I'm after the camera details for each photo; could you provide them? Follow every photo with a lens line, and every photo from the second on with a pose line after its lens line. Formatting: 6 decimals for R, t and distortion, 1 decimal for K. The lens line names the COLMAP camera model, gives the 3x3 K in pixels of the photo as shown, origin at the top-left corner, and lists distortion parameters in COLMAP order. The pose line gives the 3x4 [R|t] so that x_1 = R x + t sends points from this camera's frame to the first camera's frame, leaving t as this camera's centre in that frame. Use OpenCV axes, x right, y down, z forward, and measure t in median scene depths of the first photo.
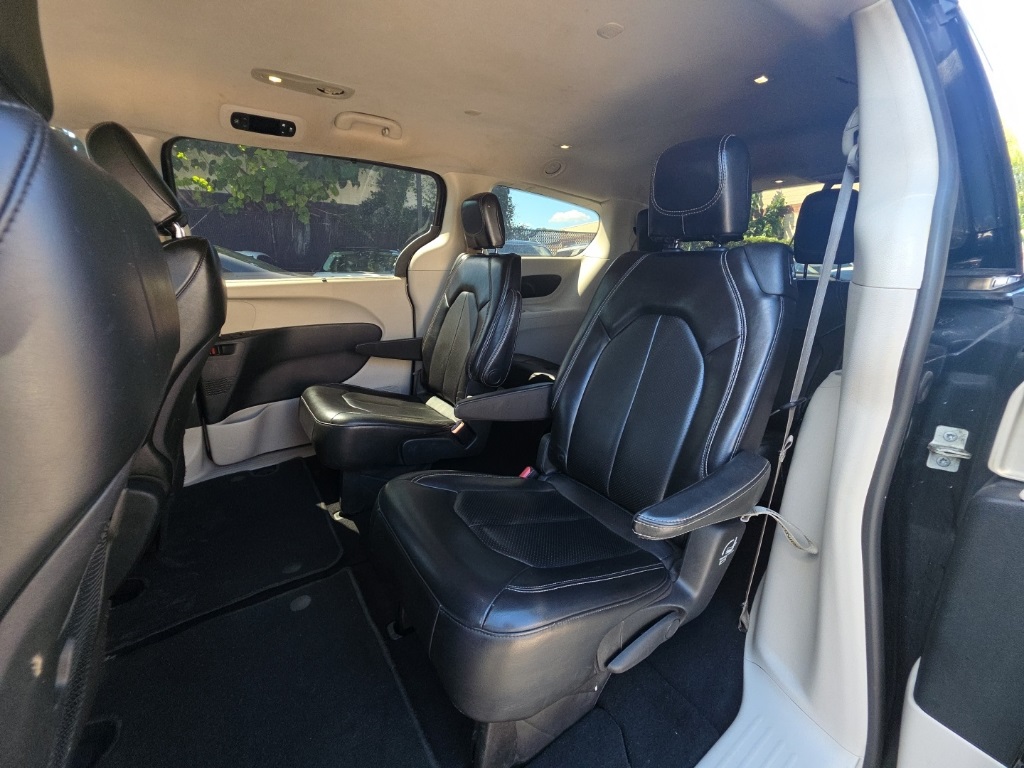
lens RADIAL K [[407.7, 0, 507.8], [0, 407.7, 384.7], [0, 0, 1]] dist [0.014684, -0.010506]
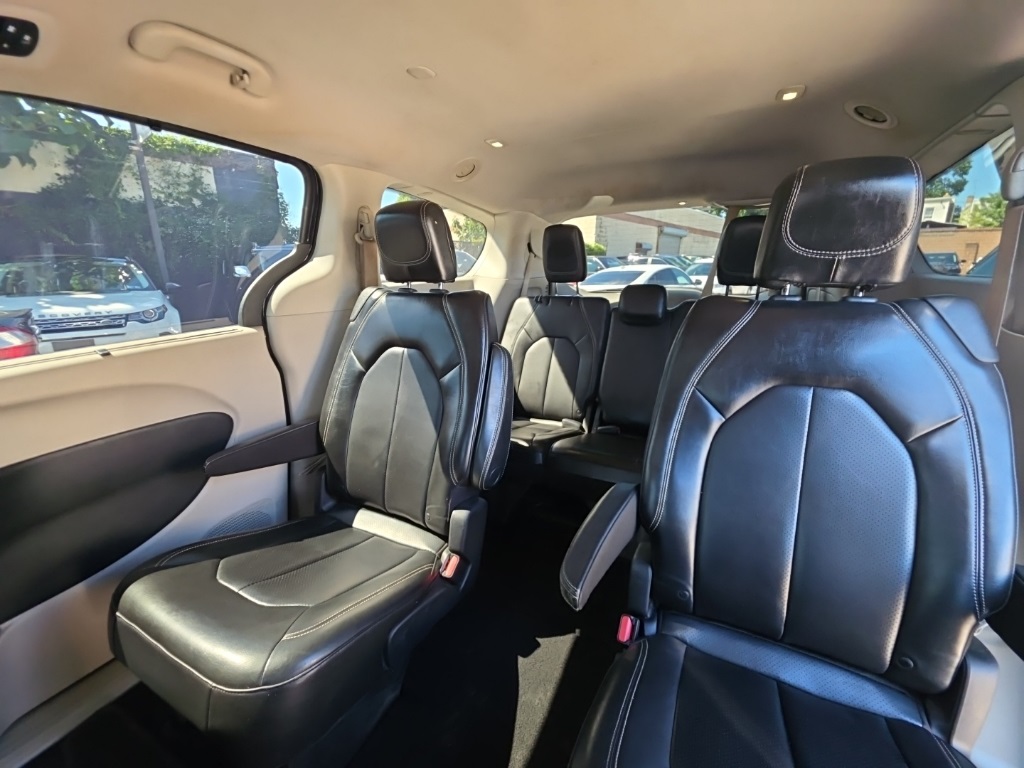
lens RADIAL K [[409.1, 0, 509.0], [0, 409.1, 384.4], [0, 0, 1]] dist [0.016287, -0.011410]
pose [[0.873950, -0.154332, 0.460860, -0.226865], [0.156432, 0.987106, 0.033913, -0.141073], [-0.460152, 0.042455, 0.886824, 0.285447]]
